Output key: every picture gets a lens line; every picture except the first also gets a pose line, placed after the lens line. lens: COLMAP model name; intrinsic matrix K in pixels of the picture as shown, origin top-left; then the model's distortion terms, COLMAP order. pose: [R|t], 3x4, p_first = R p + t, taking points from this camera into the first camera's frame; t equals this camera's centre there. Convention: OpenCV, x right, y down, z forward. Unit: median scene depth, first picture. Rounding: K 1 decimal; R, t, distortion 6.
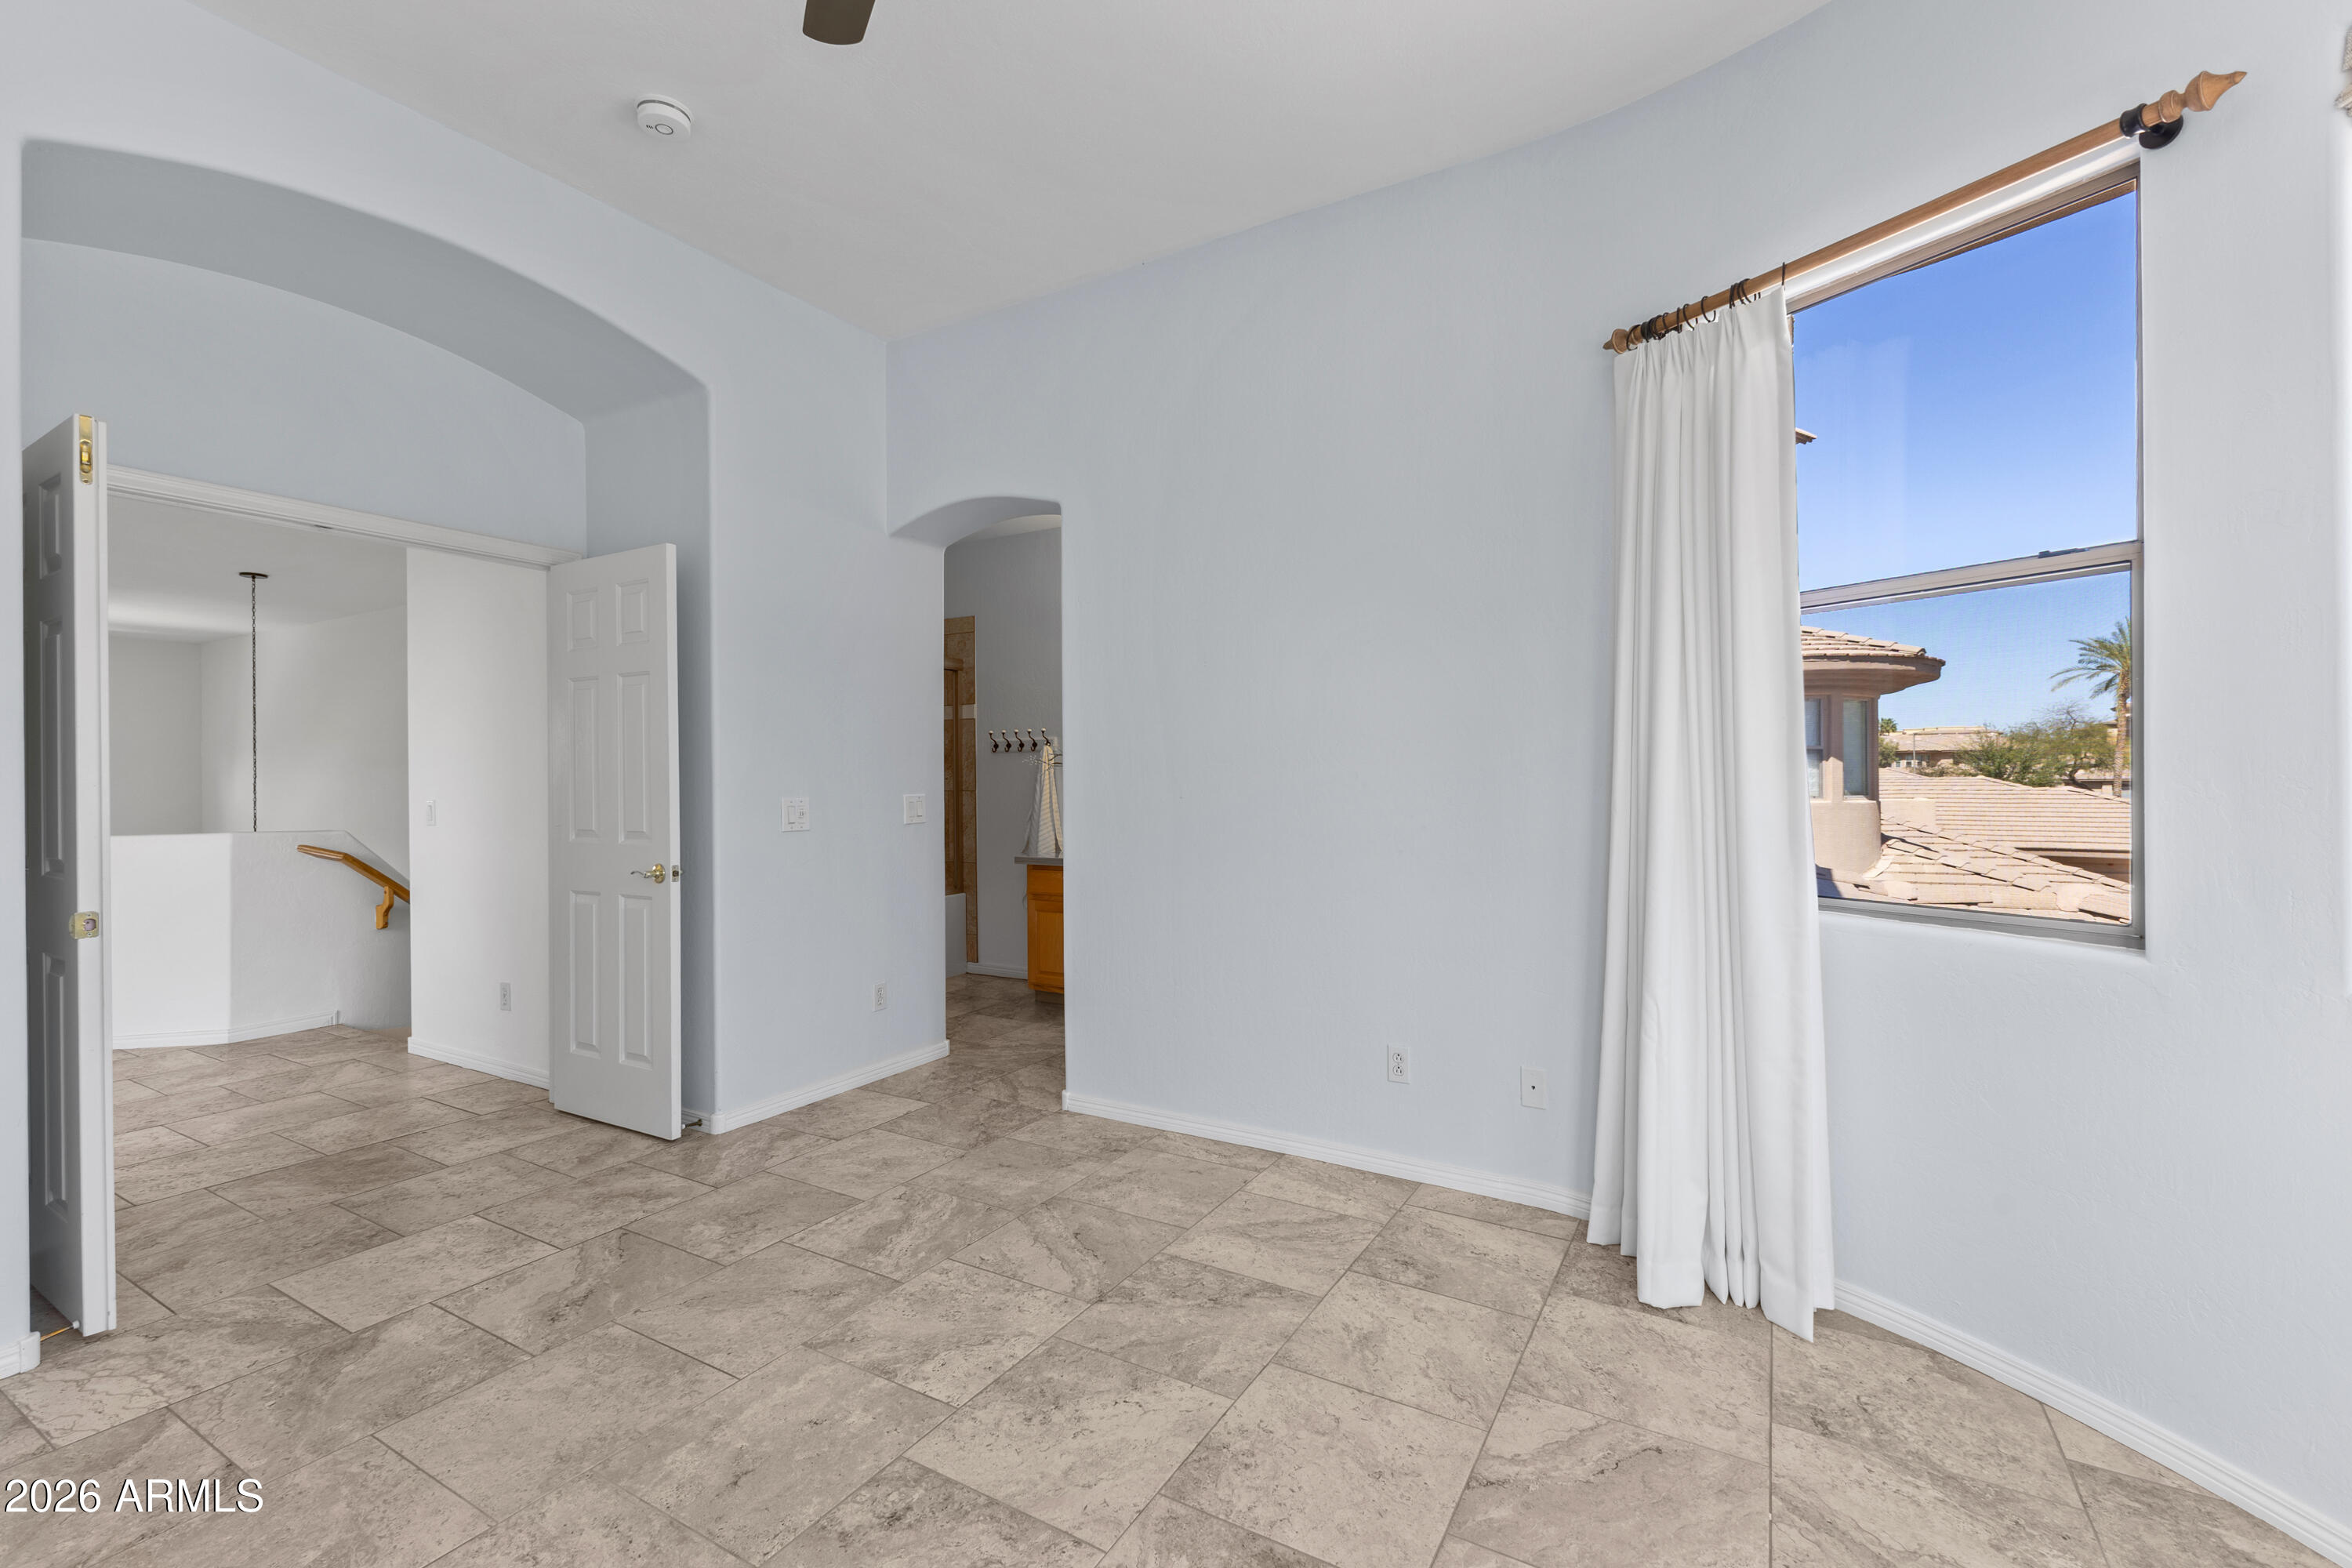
lens RADIAL K [[1017.5, 0, 1168.3], [0, 1017.5, 780.4], [0, 0, 1]] dist [0.009371, 0.000294]
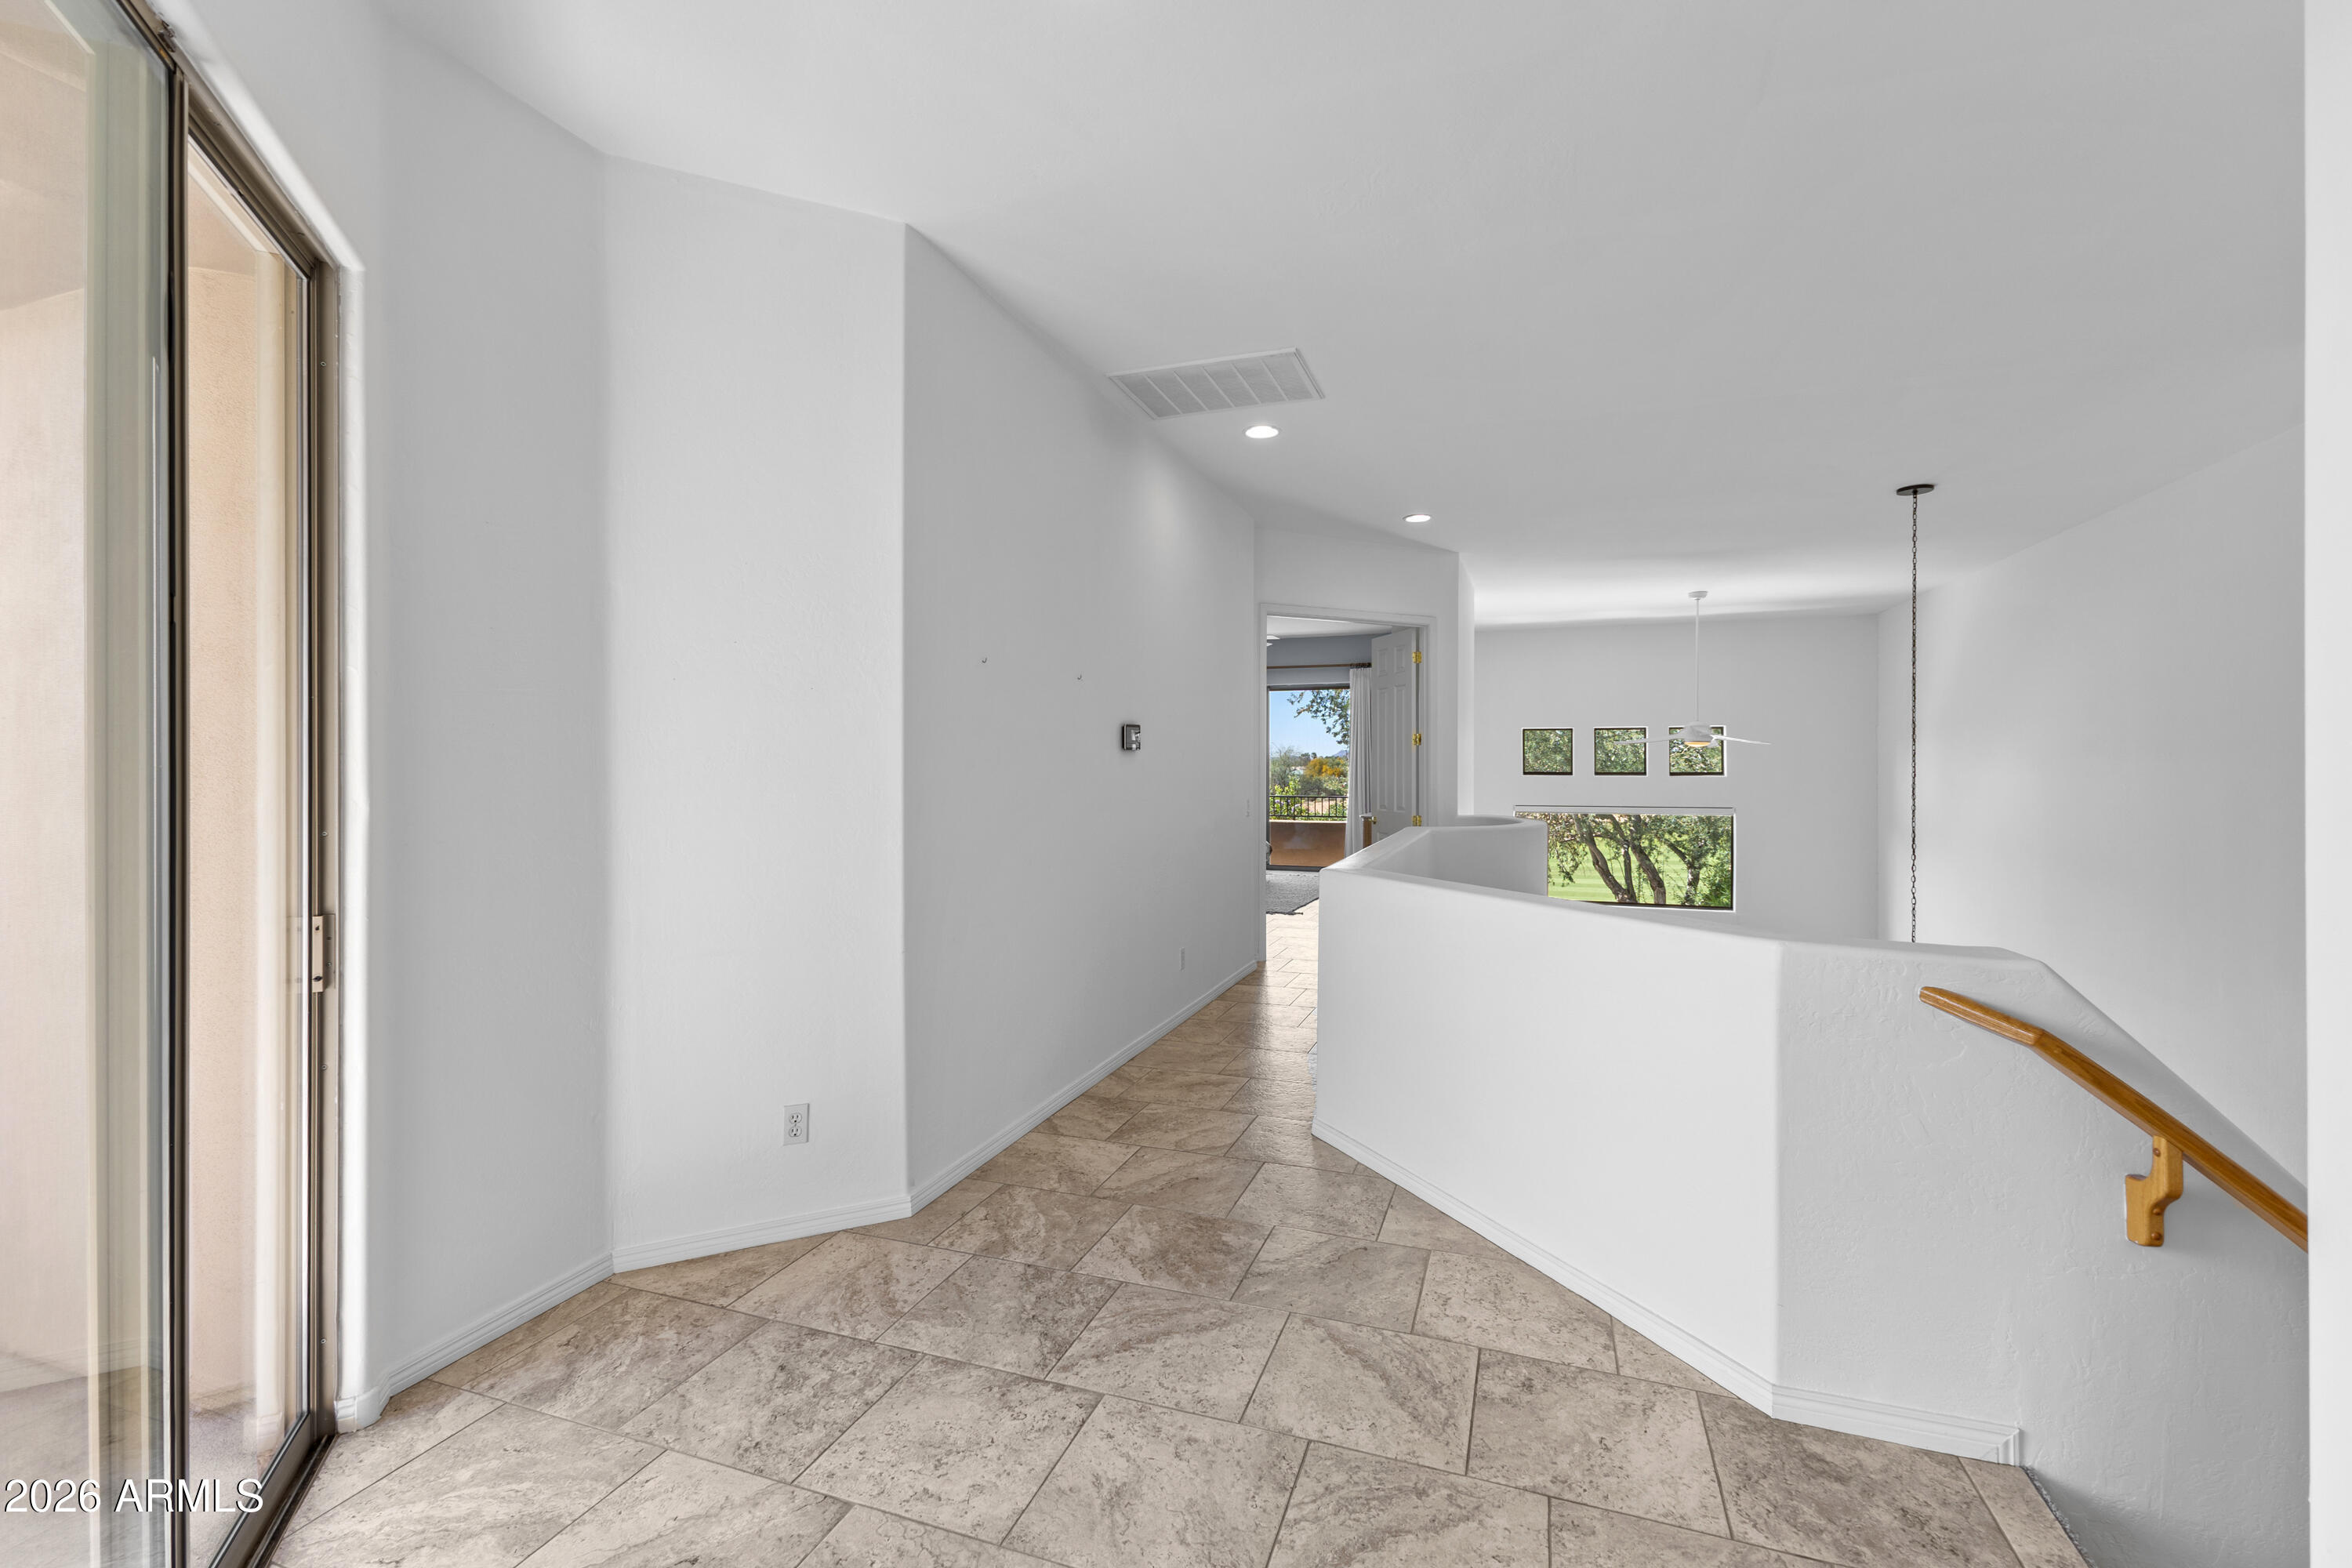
lens RADIAL K [[1017.5, 0, 1166.7], [0, 1017.5, 779.3], [0, 0, 1]] dist [0.009371, 0.000294]
pose [[0.181245, 0.013732, -0.983342, -0.477762], [-0.003762, 0.999905, 0.013270, -0.022838], [0.983431, 0.001294, 0.181279, 0.596571]]
